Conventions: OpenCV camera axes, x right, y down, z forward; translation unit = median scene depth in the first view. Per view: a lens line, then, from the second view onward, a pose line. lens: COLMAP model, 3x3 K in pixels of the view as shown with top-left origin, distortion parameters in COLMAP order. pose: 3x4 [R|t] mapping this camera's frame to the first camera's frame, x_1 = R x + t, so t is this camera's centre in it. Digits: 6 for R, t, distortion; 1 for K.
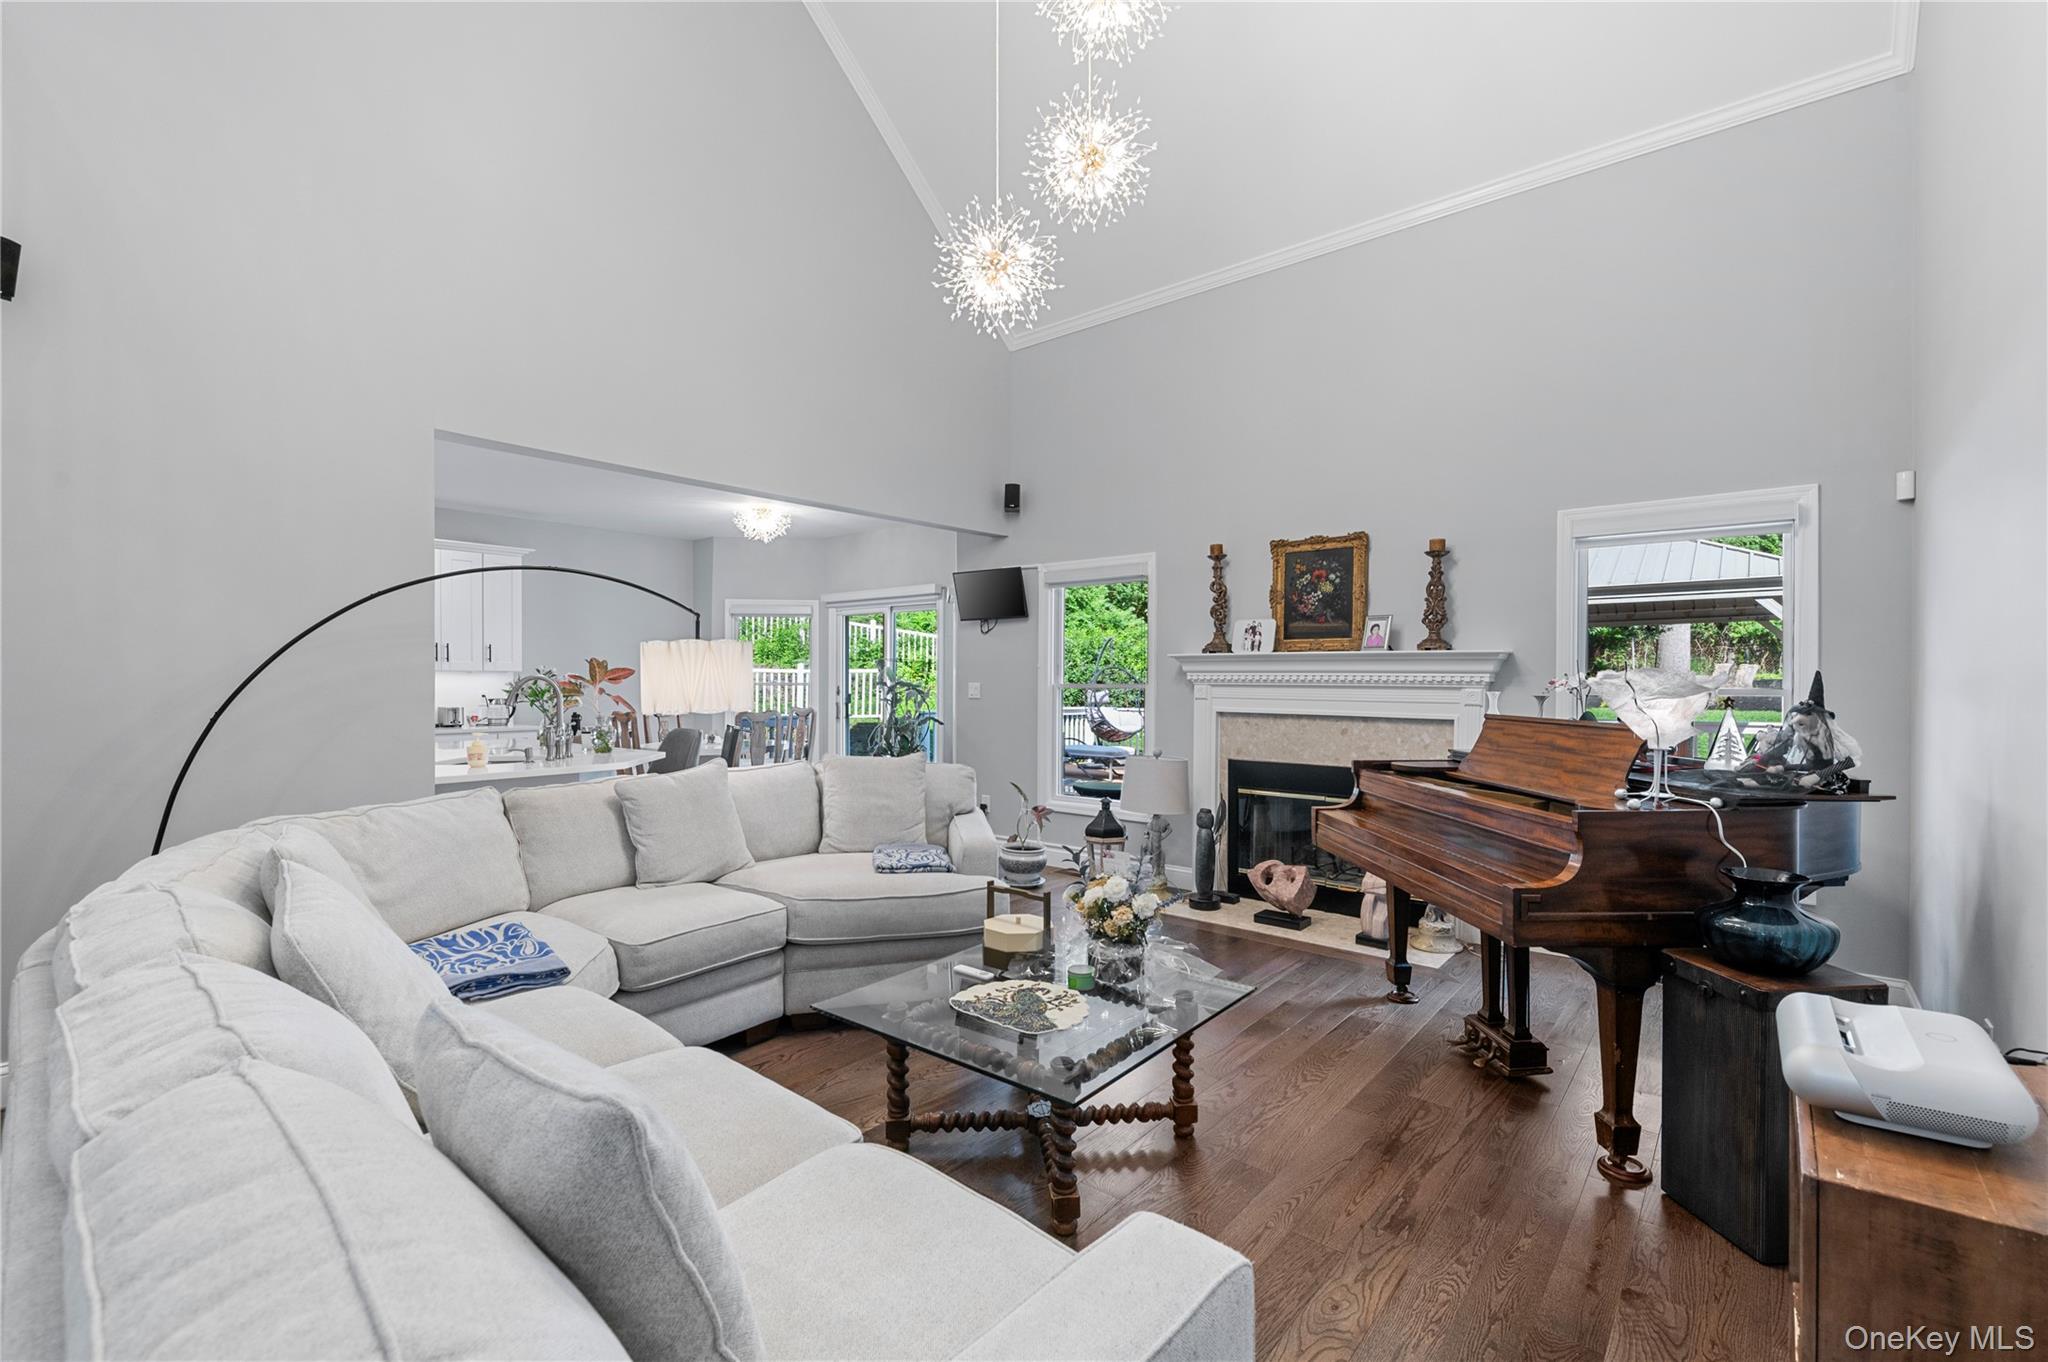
lens RADIAL K [[887.4, 0, 1024.3], [0, 887.4, 684.2], [0, 0, 1]] dist [-0.005208, -0.000235]
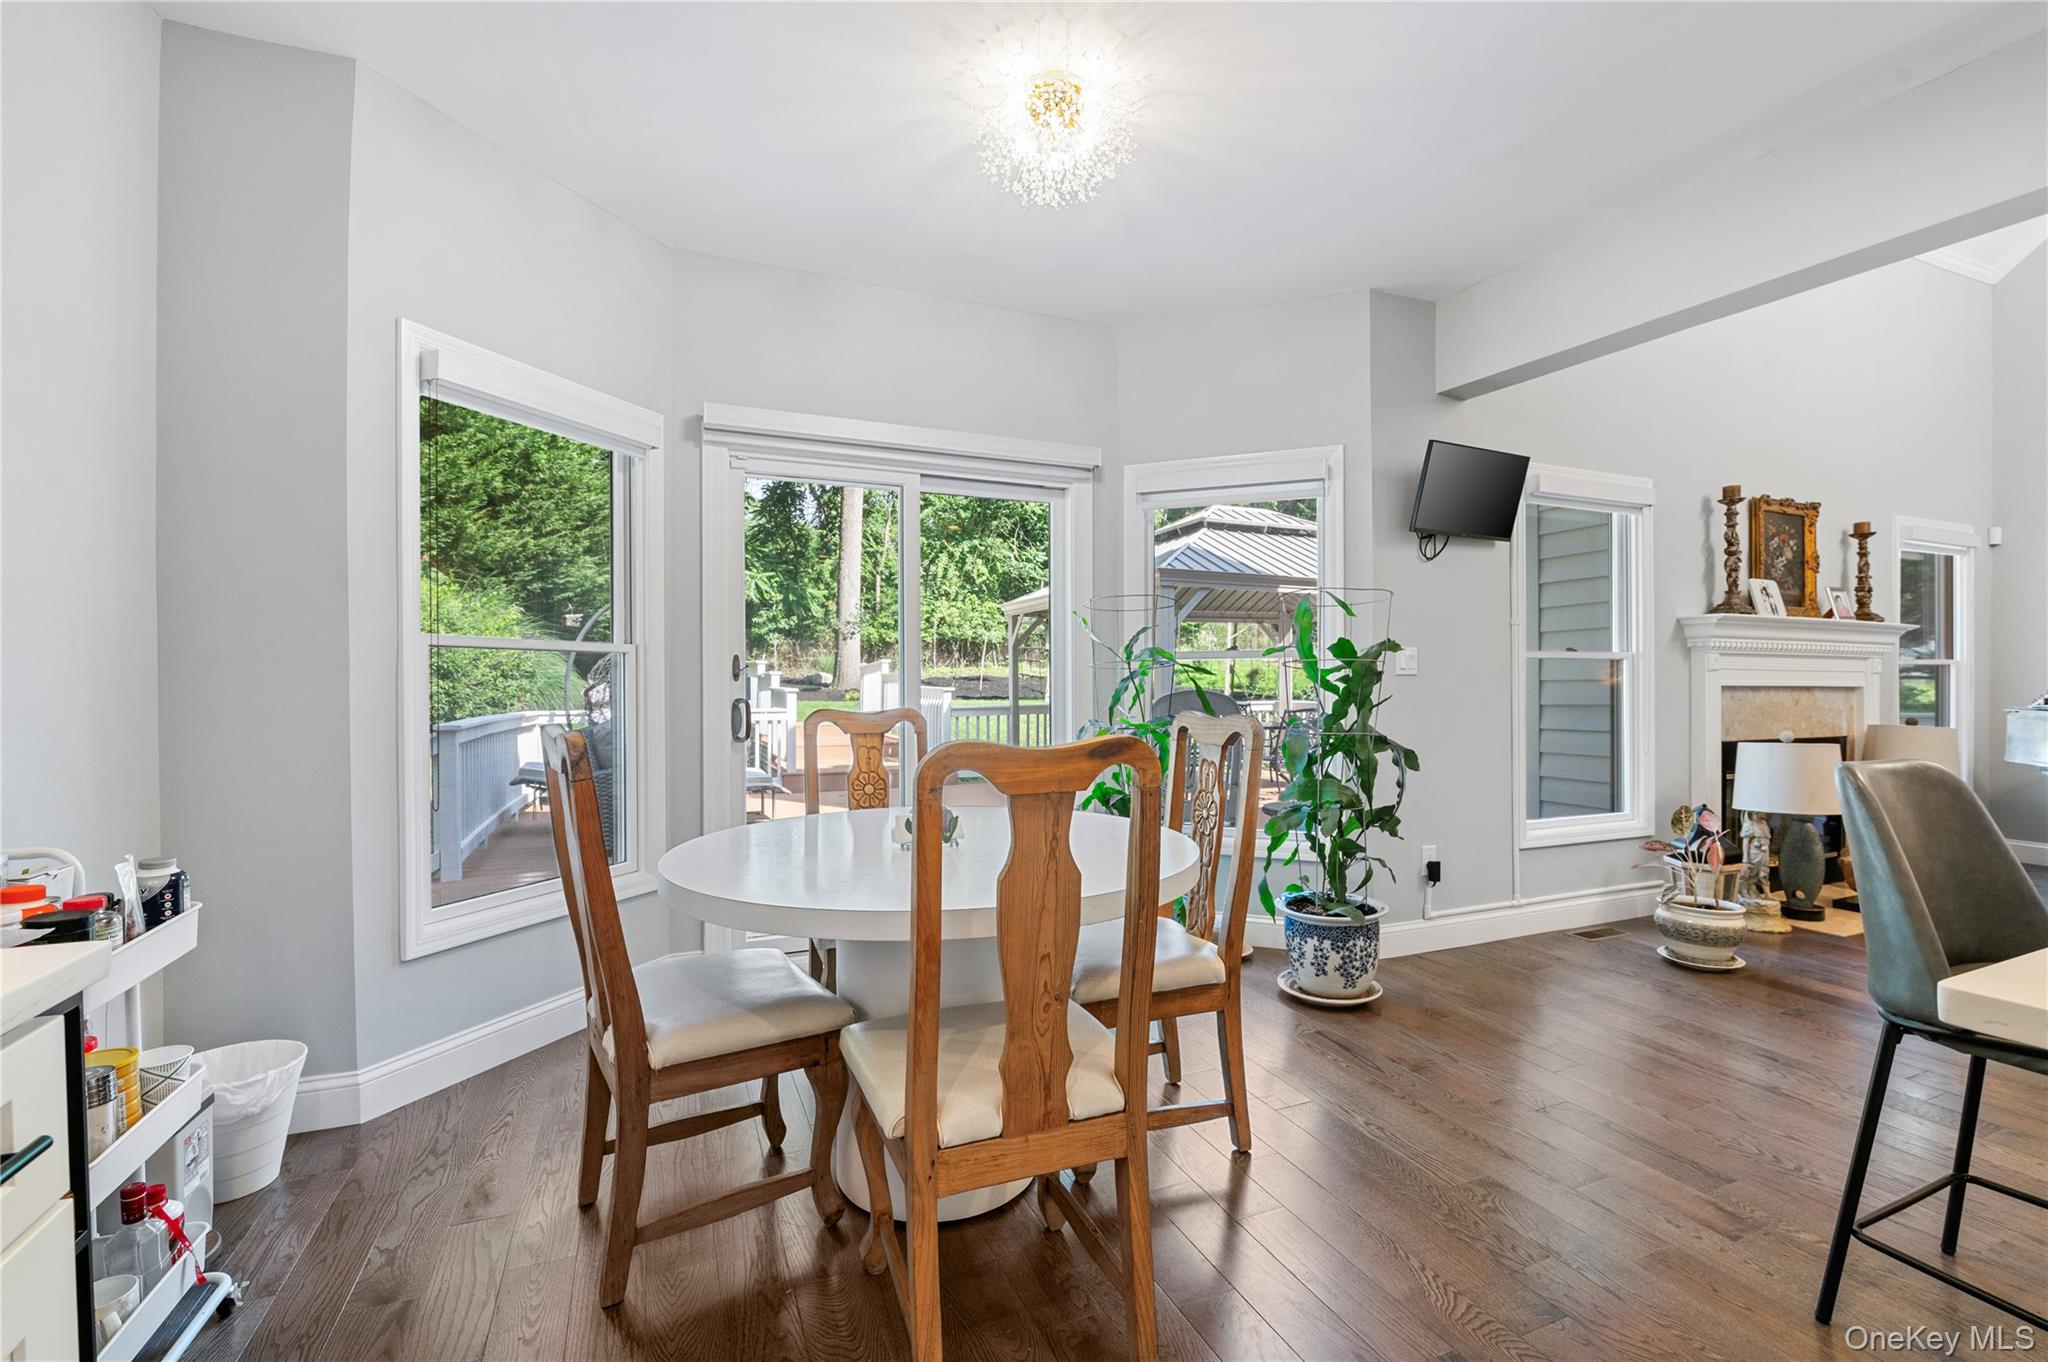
lens RADIAL K [[887.4, 0, 1034.0], [0, 887.4, 685.2], [0, 0, 1]] dist [-0.005208, -0.000235]
pose [[0.442718, 0.001833, 0.896659, -0.833853], [0.012264, 0.999892, -0.008099, 0.030133], [-0.896577, 0.014582, 0.442648, 1.238176]]
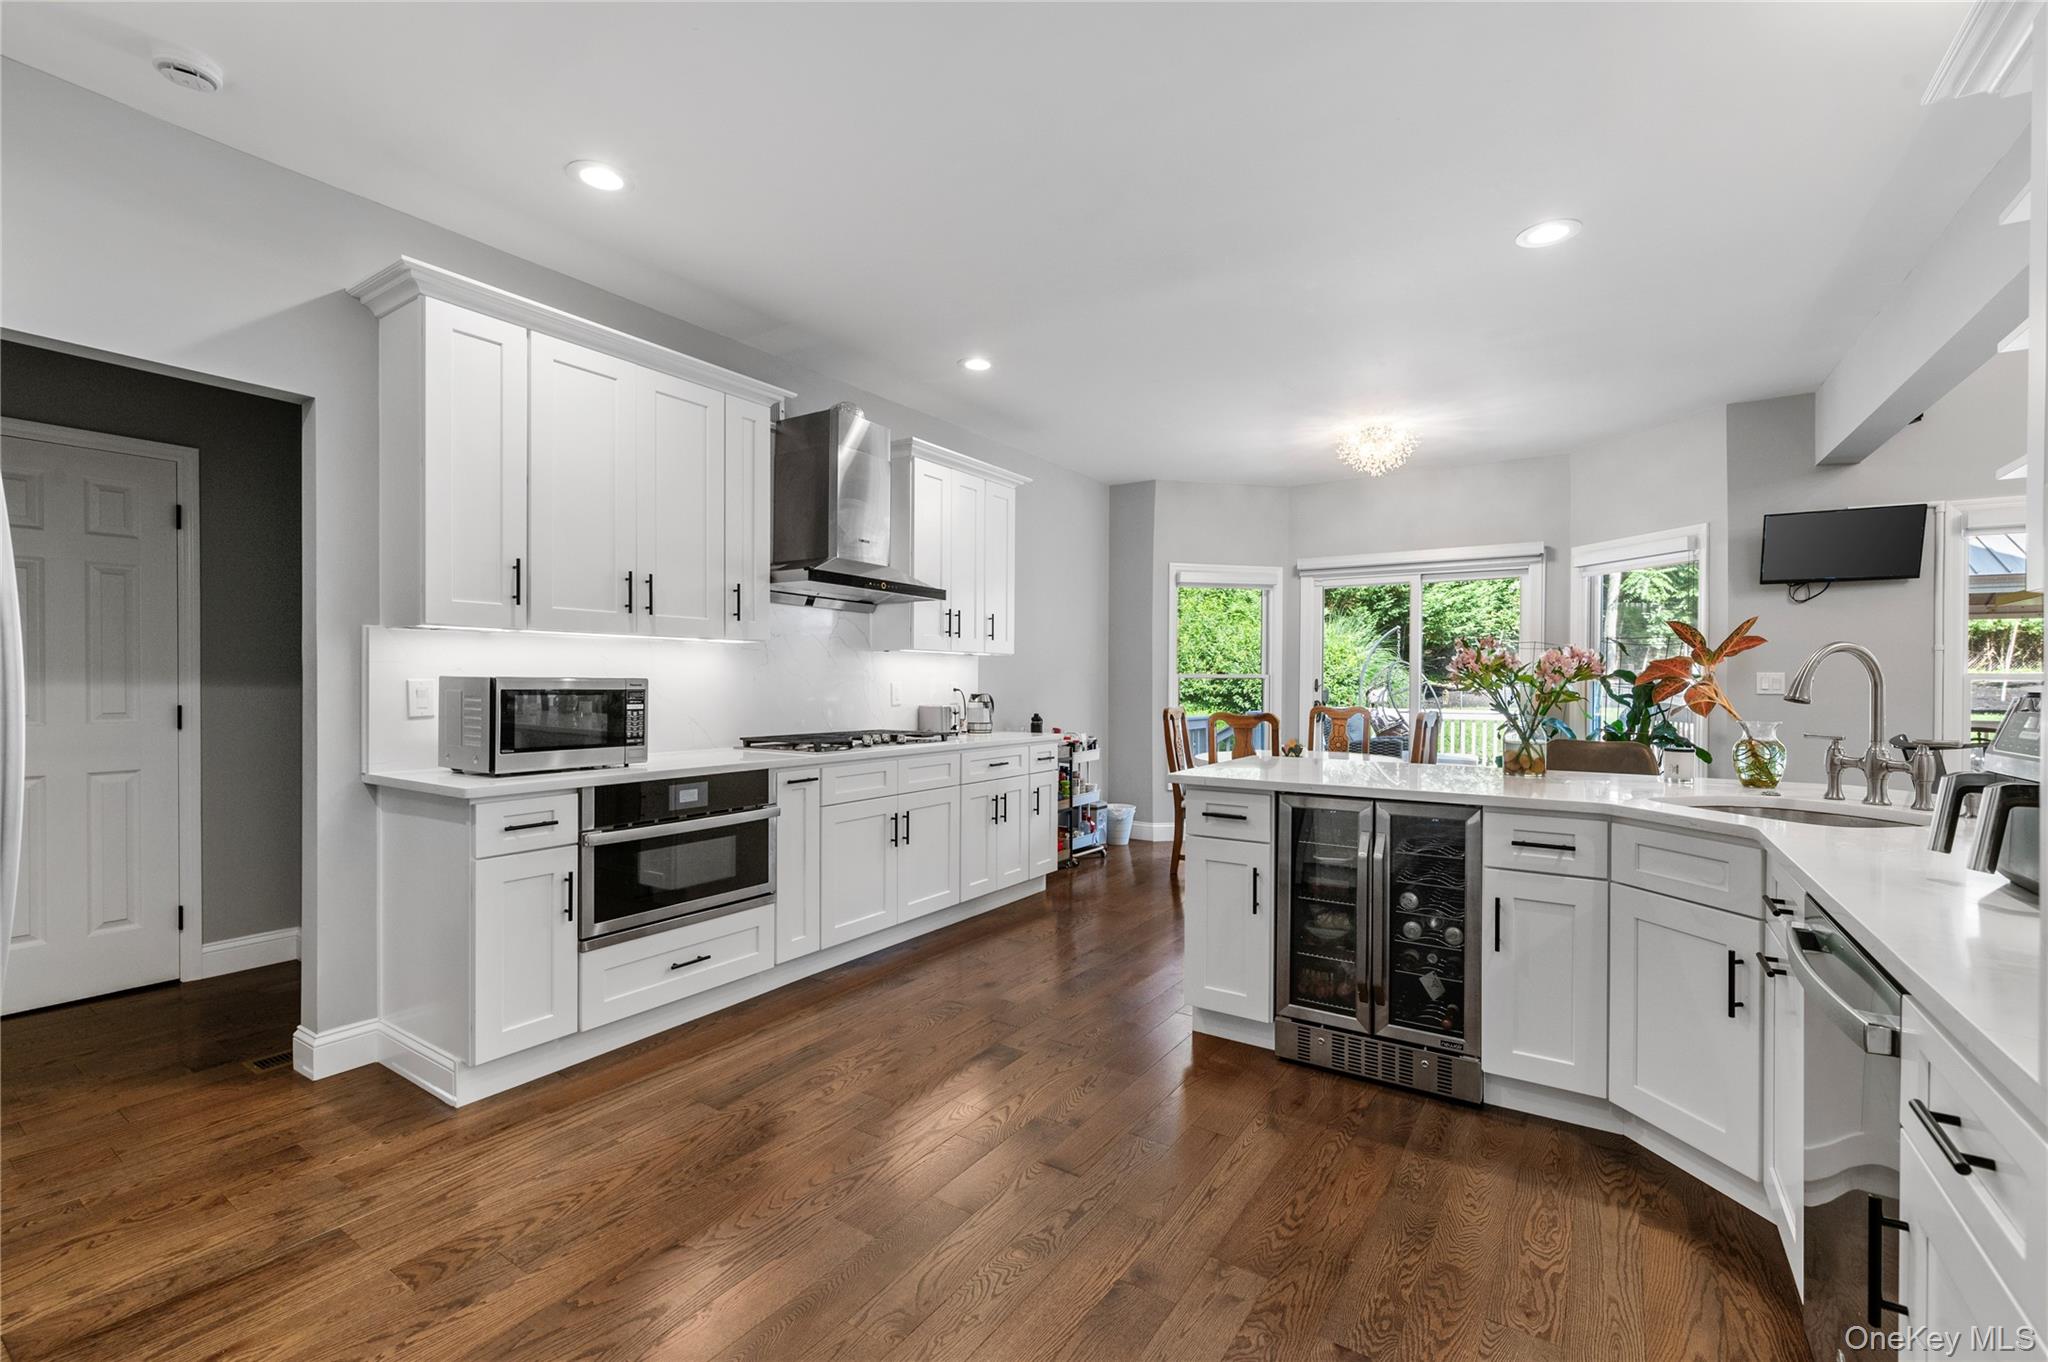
lens RADIAL K [[887.4, 0, 1037.9], [0, 887.4, 689.5], [0, 0, 1]] dist [-0.005208, -0.000235]
pose [[0.991102, 0.009734, 0.132745, -0.928155], [-0.008850, 0.999935, -0.007247, 0.028336], [-0.132807, 0.006007, 0.991124, 0.492151]]
